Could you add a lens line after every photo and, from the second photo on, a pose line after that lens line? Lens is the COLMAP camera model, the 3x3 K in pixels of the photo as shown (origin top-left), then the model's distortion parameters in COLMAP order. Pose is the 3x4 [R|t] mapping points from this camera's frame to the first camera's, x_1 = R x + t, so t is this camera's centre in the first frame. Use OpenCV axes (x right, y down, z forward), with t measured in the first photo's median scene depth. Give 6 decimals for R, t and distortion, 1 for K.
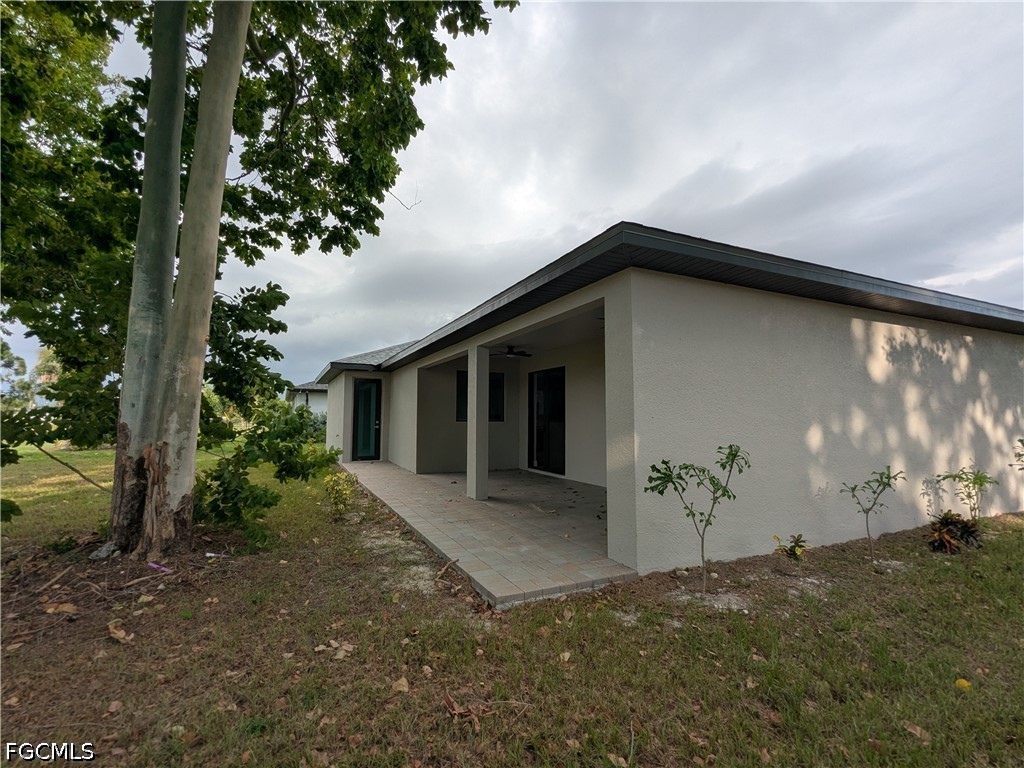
lens RADIAL K [[479.9, 0, 512.0], [0, 479.9, 384.0], [0, 0, 1]] dist [-0.012598, 0.000779]
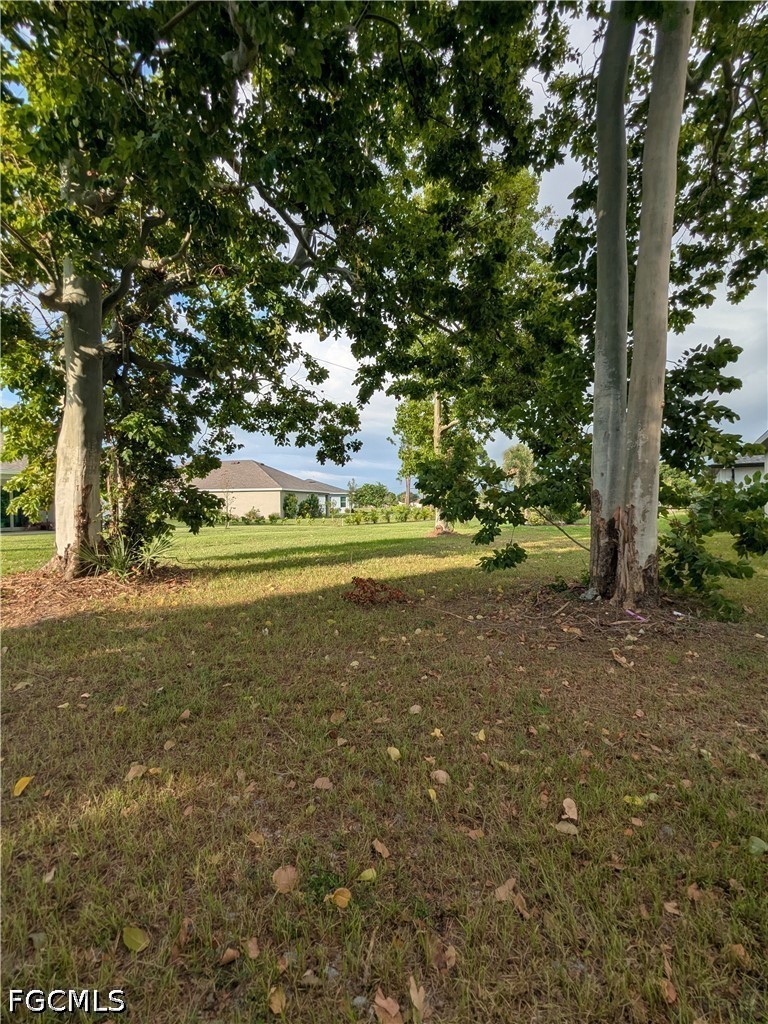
lens RADIAL K [[479.9, 0, 390.7], [0, 479.9, 514.2], [0, 0, 1]] dist [-0.012598, 0.000779]
pose [[0.527275, 0.006503, -0.849670, -0.080121], [0.075508, 0.995656, 0.054478, 0.038631], [0.846333, -0.092881, 0.524494, -0.049347]]
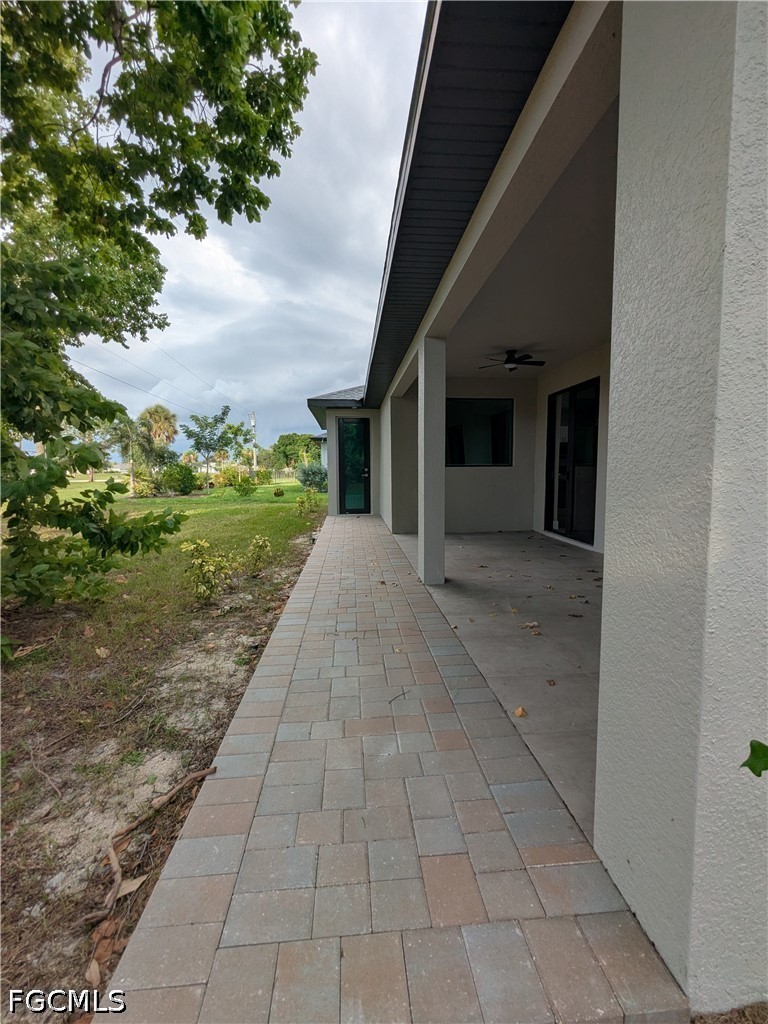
lens RADIAL K [[479.9, 0, 390.7], [0, 479.9, 514.2], [0, 0, 1]] dist [-0.012598, 0.000779]
pose [[0.937223, 0.024326, -0.347881, 0.190124], [0.033645, 0.986603, 0.159631, 0.078261], [0.347103, -0.161314, 0.923849, 0.729218]]
